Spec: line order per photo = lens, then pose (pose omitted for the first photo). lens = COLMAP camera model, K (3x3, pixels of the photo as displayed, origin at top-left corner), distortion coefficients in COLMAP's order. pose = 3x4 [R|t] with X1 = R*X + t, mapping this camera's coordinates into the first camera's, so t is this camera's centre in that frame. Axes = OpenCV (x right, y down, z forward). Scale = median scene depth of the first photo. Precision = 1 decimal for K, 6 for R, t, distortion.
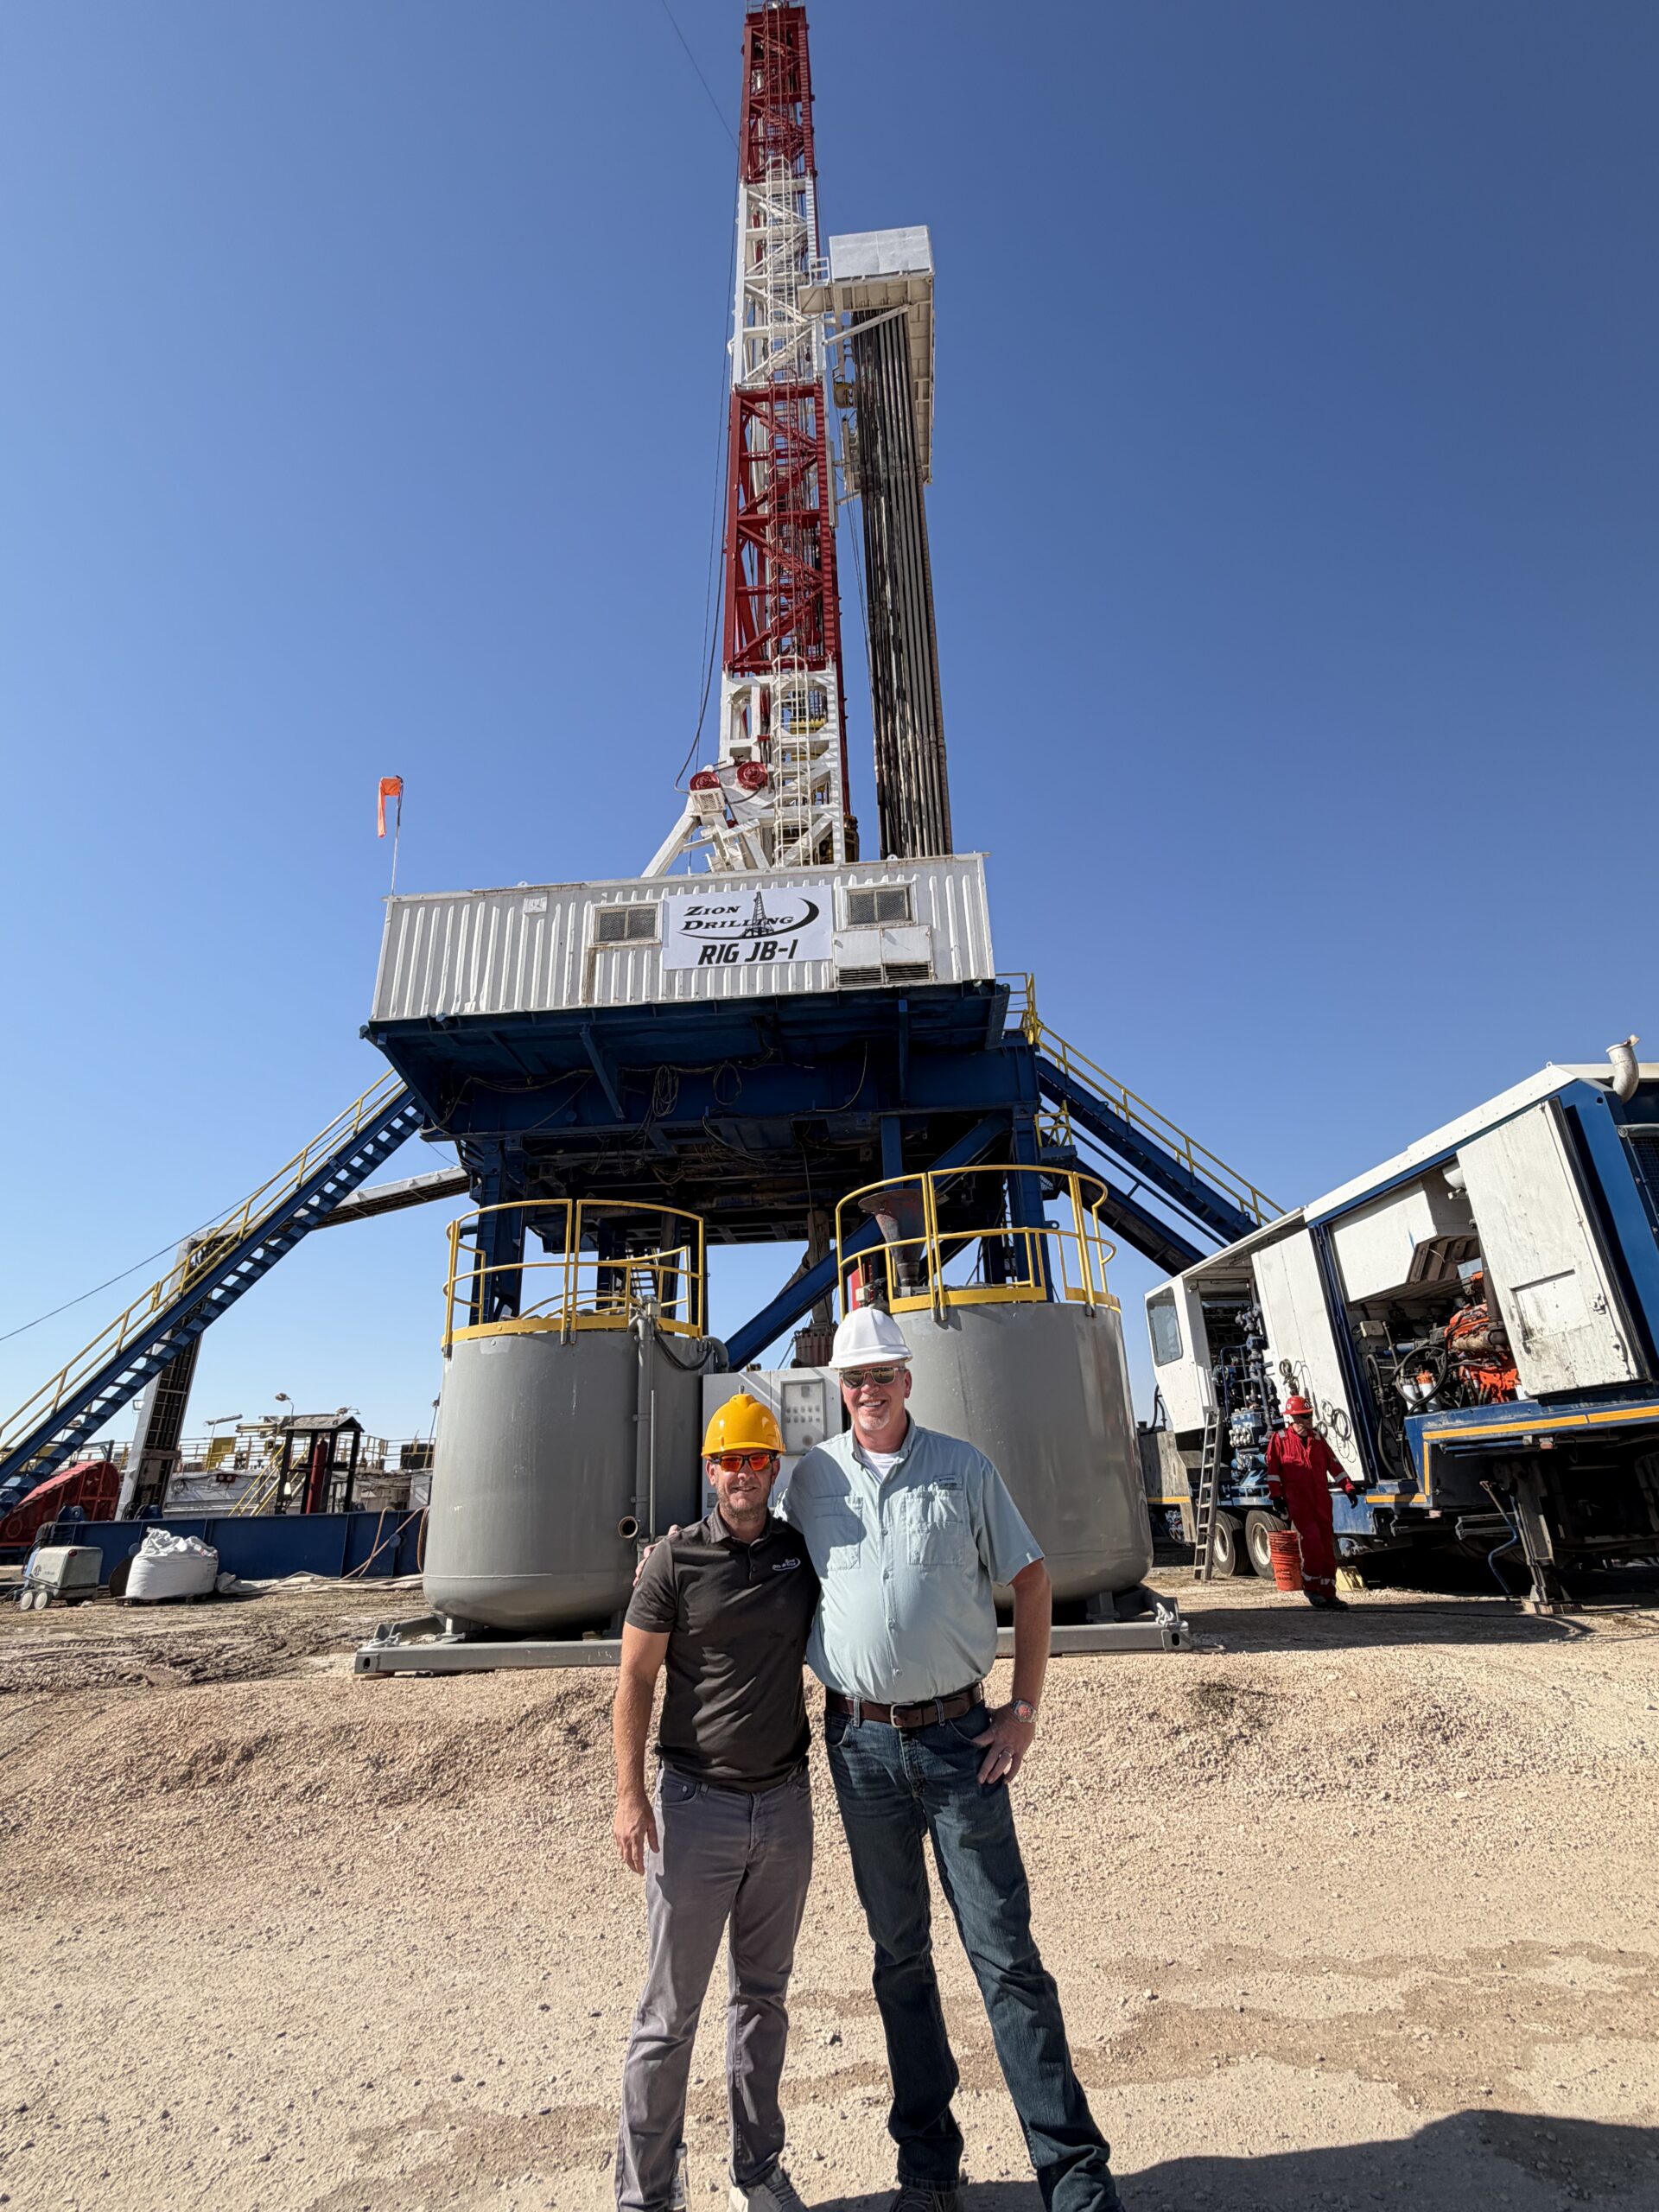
lens RADIAL K [[1037.1, 0, 832.9], [0, 1037.1, 1101.6], [0, 0, 1]] dist [-0.000403, 0.000137]
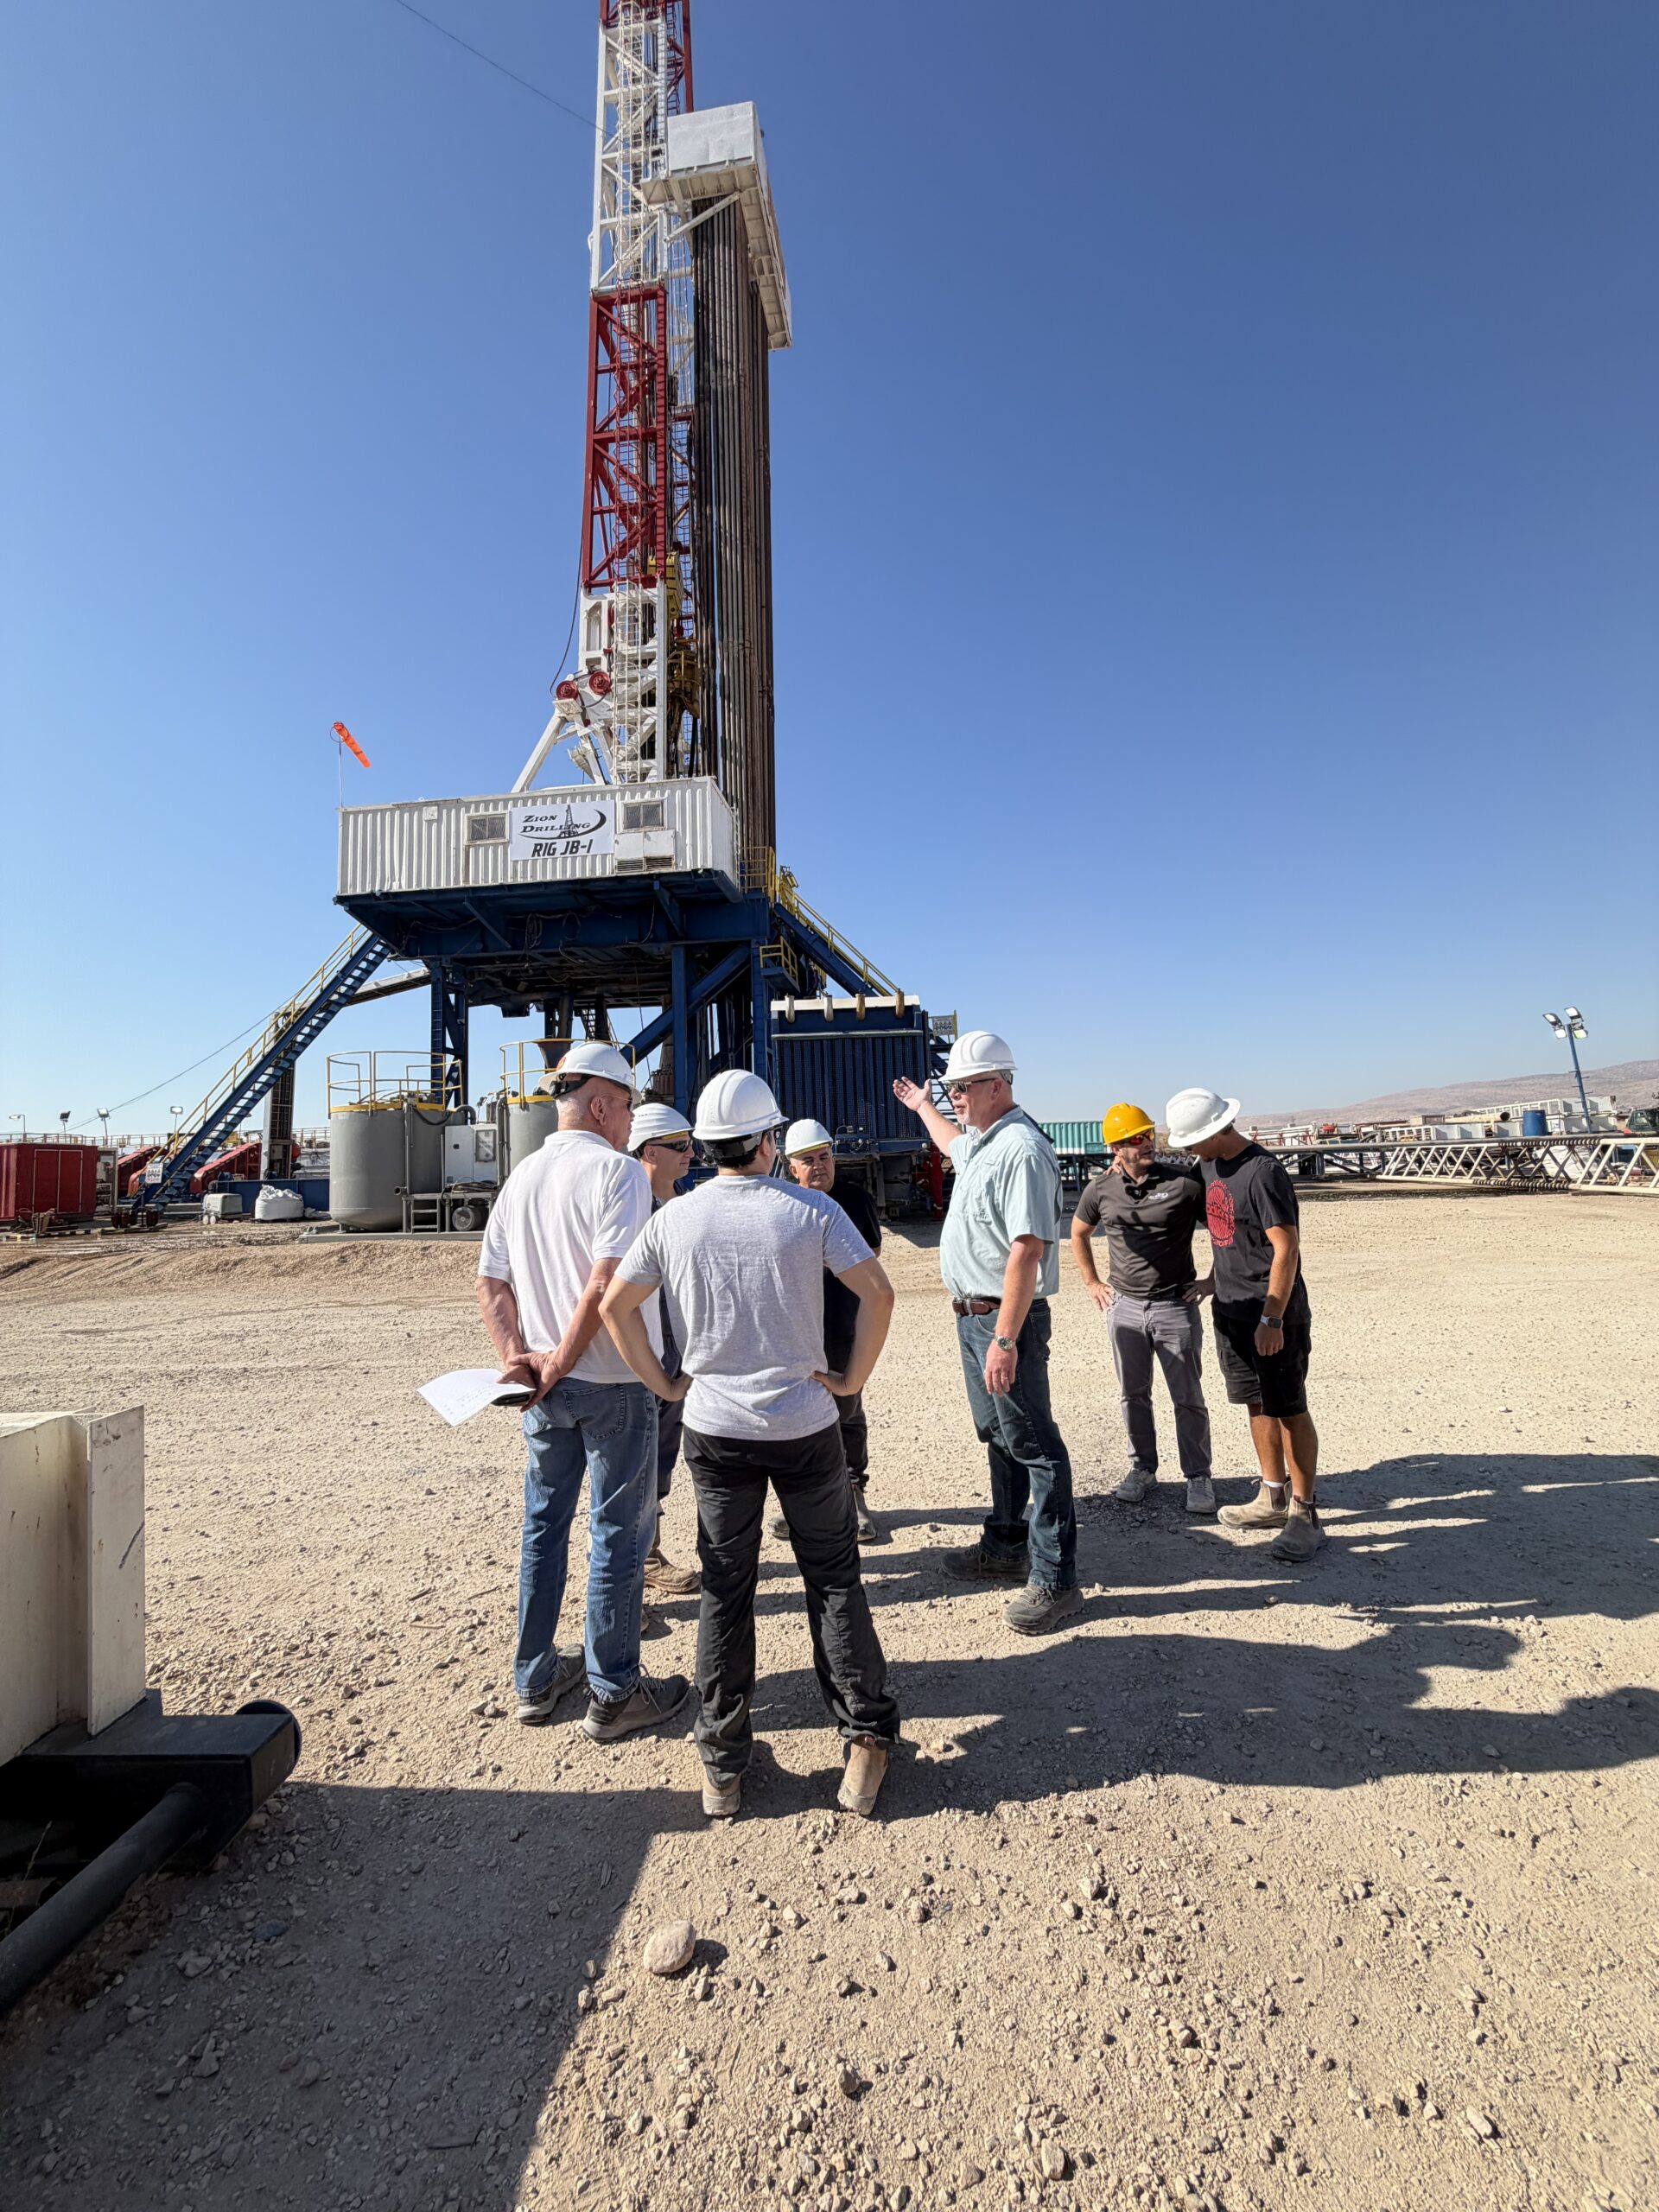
lens RADIAL K [[879.8, 0, 836.6], [0, 879.8, 1098.3], [0, 0, 1]] dist [0.000220, -0.000444]
pose [[0.998837, 0.002634, -0.048144, 0.395442], [0.011588, 0.956125, 0.292728, -0.165486], [0.046803, -0.292946, 0.954983, -0.365051]]
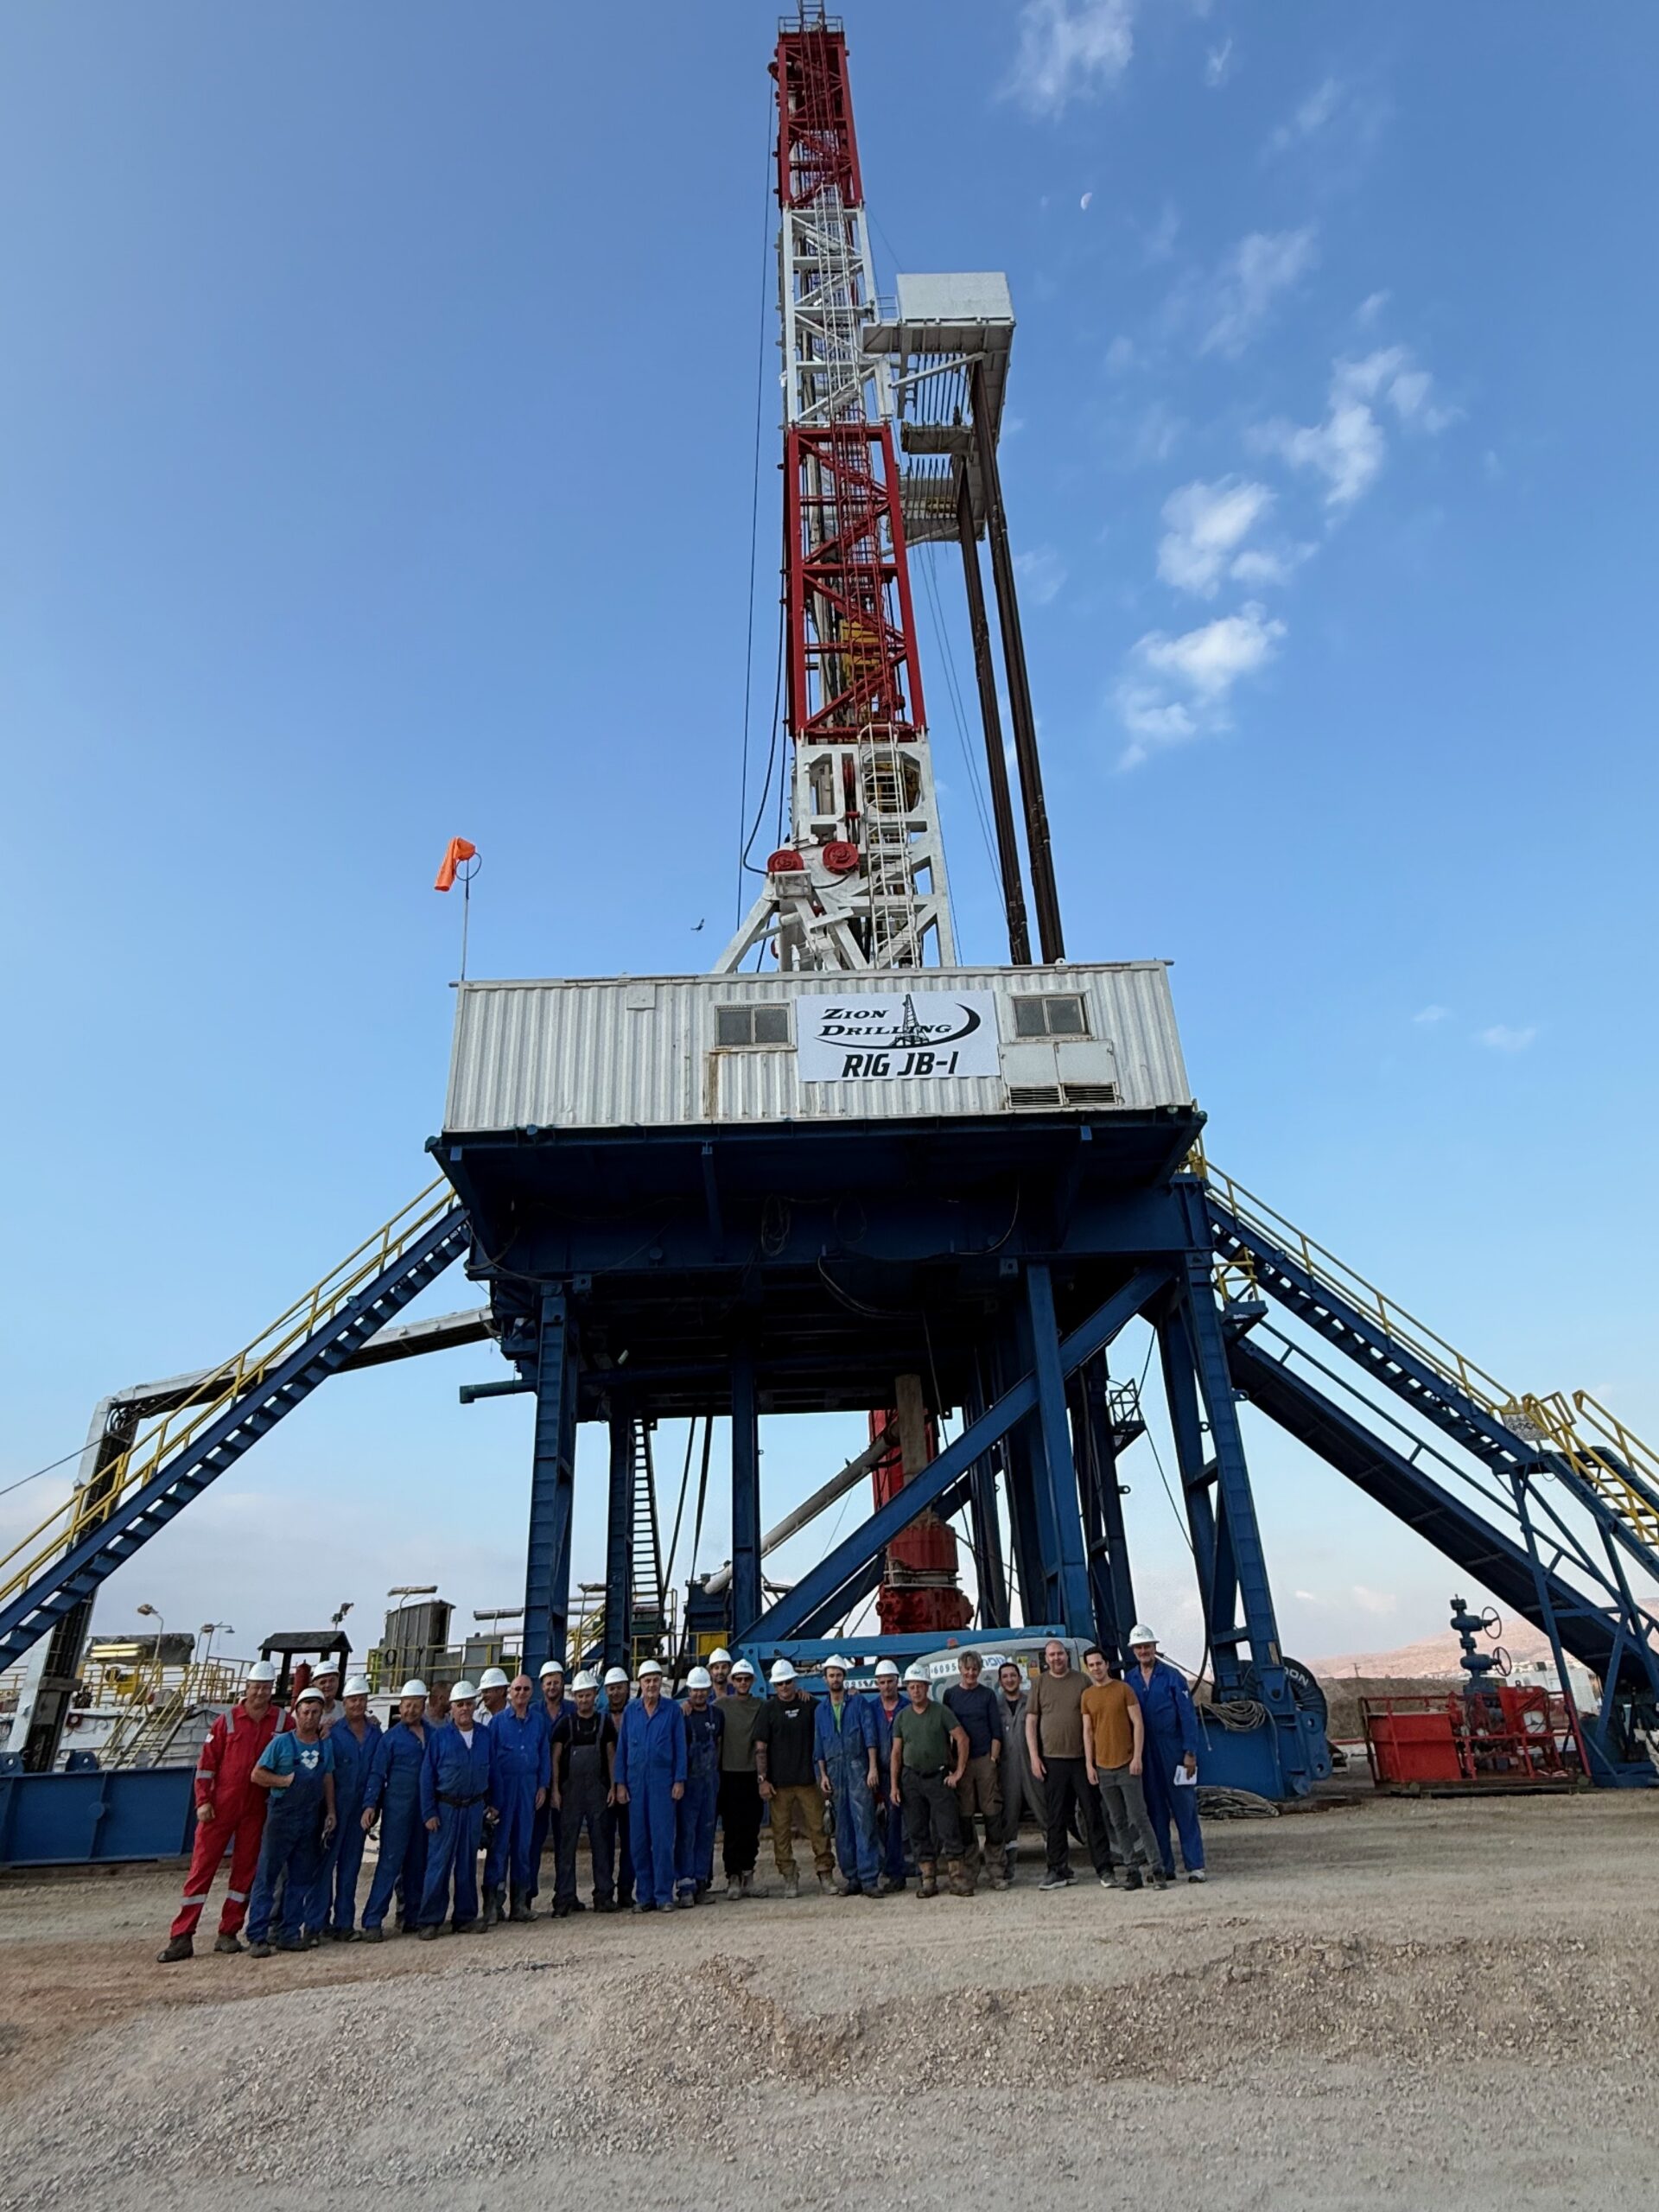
lens RADIAL K [[1261.1, 0, 836.3], [0, 1261.1, 1123.7], [0, 0, 1]] dist [-0.003533, 0.000727]
pose [[0.995687, 0.032770, 0.086793, -0.218646], [-0.024501, 0.995206, -0.094677, 0.003114], [-0.089479, 0.092143, 0.991717, -0.013468]]
